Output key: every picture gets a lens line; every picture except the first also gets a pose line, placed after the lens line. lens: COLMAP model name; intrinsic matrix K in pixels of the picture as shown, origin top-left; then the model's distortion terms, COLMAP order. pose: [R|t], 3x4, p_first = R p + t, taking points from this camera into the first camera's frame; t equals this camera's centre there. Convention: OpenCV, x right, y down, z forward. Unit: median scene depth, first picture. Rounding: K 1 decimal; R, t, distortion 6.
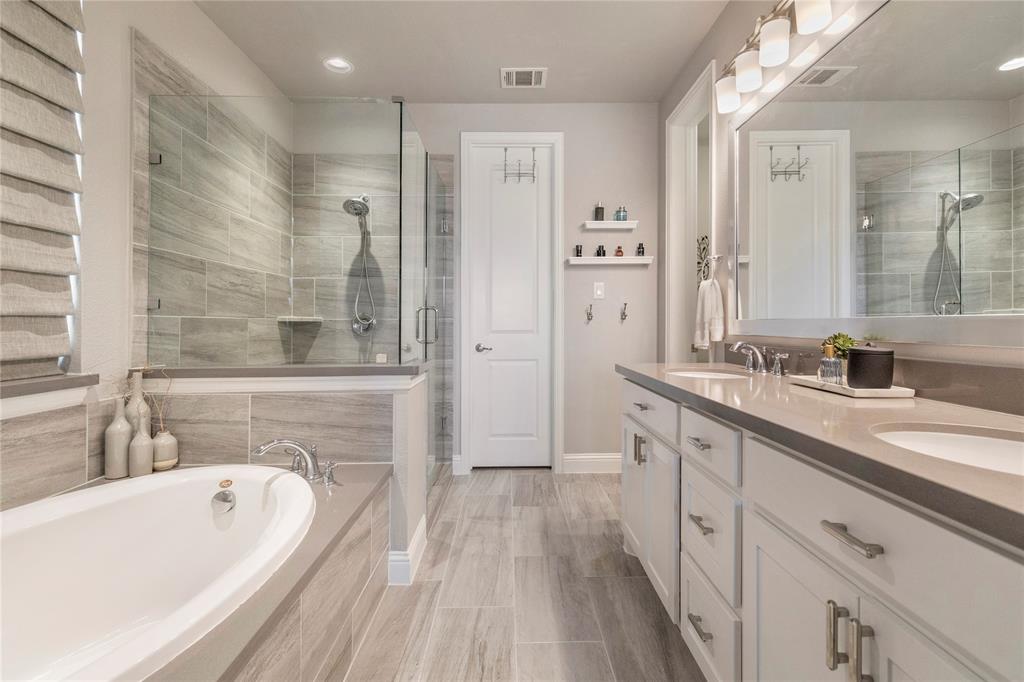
lens RADIAL K [[474.6, 0, 505.7], [0, 474.6, 322.6], [0, 0, 1]] dist [0.005075, 0.000179]
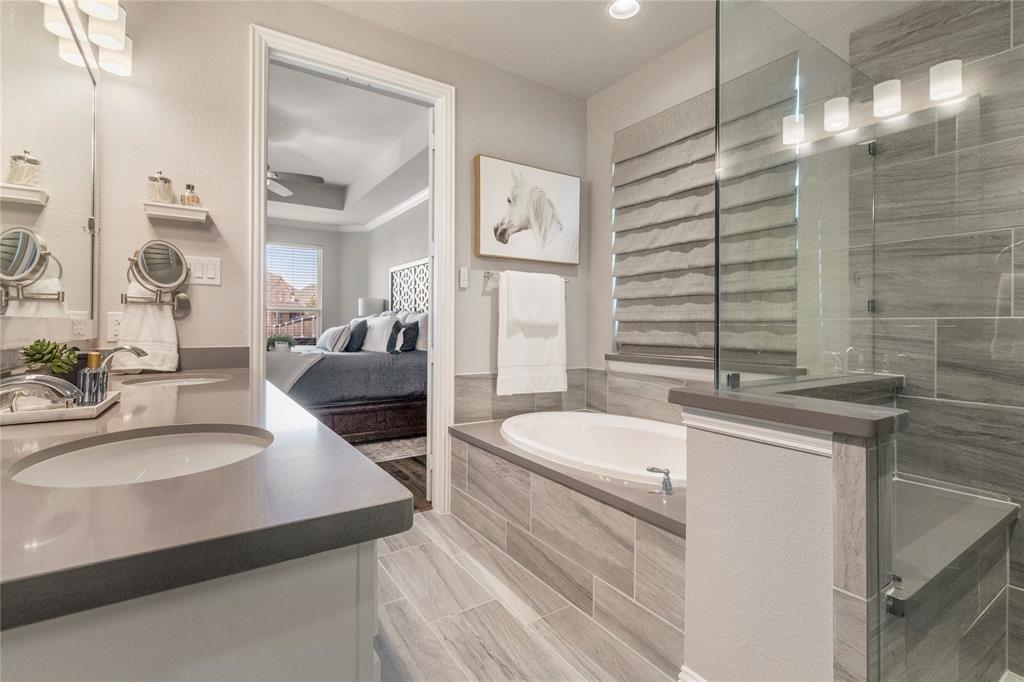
lens RADIAL K [[474.6, 0, 507.7], [0, 474.6, 322.0], [0, 0, 1]] dist [0.005075, 0.000179]
pose [[-0.833635, -0.004751, -0.552296, 0.373442], [-0.000966, 0.999974, -0.007145, -0.000036], [0.552315, -0.005423, -0.833618, 1.412139]]
